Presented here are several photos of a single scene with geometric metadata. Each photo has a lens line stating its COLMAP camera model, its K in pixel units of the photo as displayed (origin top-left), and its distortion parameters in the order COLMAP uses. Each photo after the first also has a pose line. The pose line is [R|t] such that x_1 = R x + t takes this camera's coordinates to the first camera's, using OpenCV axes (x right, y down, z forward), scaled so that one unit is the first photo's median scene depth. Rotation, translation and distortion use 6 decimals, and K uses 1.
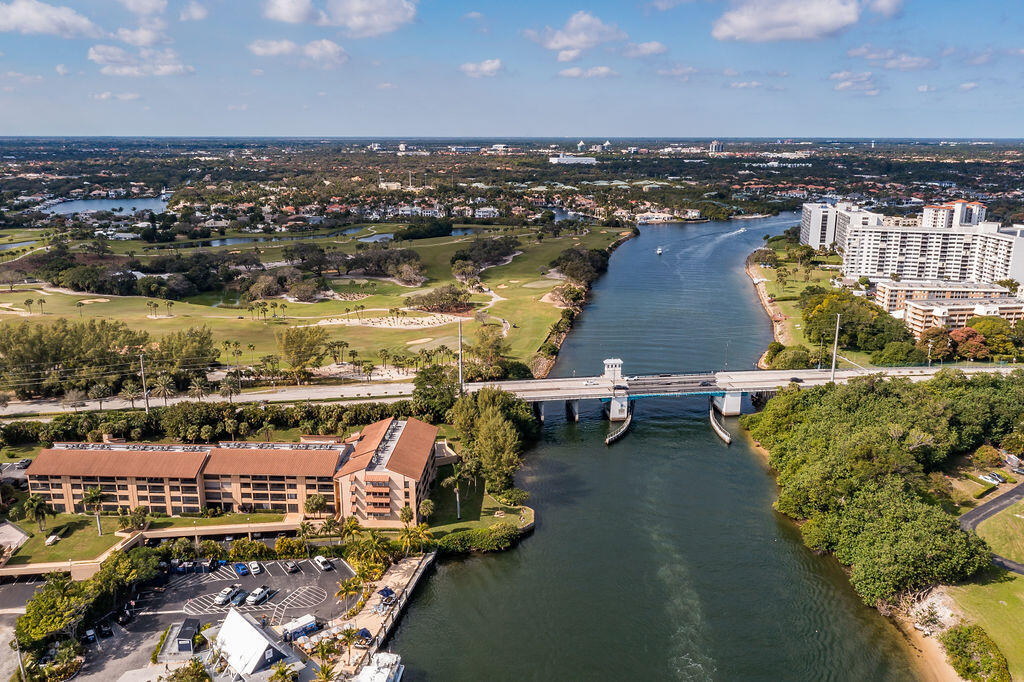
lens RADIAL K [[800.0, 0, 513.0], [0, 800.0, 345.3], [0, 0, 1]] dist [-0.006200, 0.000925]
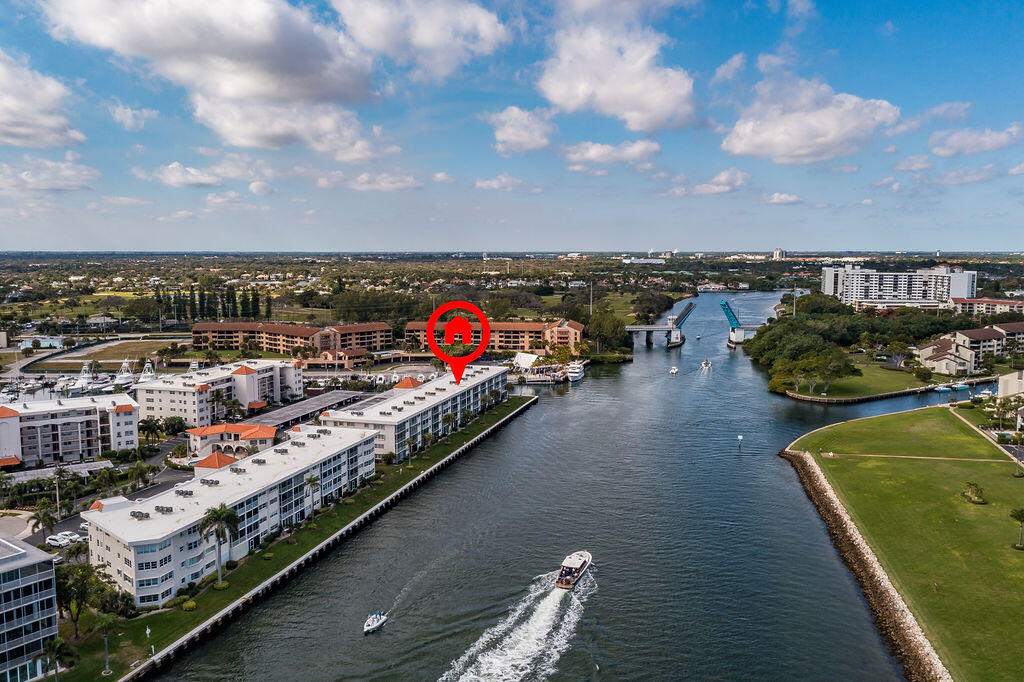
lens RADIAL K [[800.0, 0, 510.0], [0, 800.0, 337.9], [0, 0, 1]] dist [-0.006200, 0.000925]
pose [[0.995839, 0.008162, -0.090767, -0.042540], [-0.021494, 0.988919, -0.146893, 0.193766], [0.088562, 0.148232, 0.984979, -0.451471]]
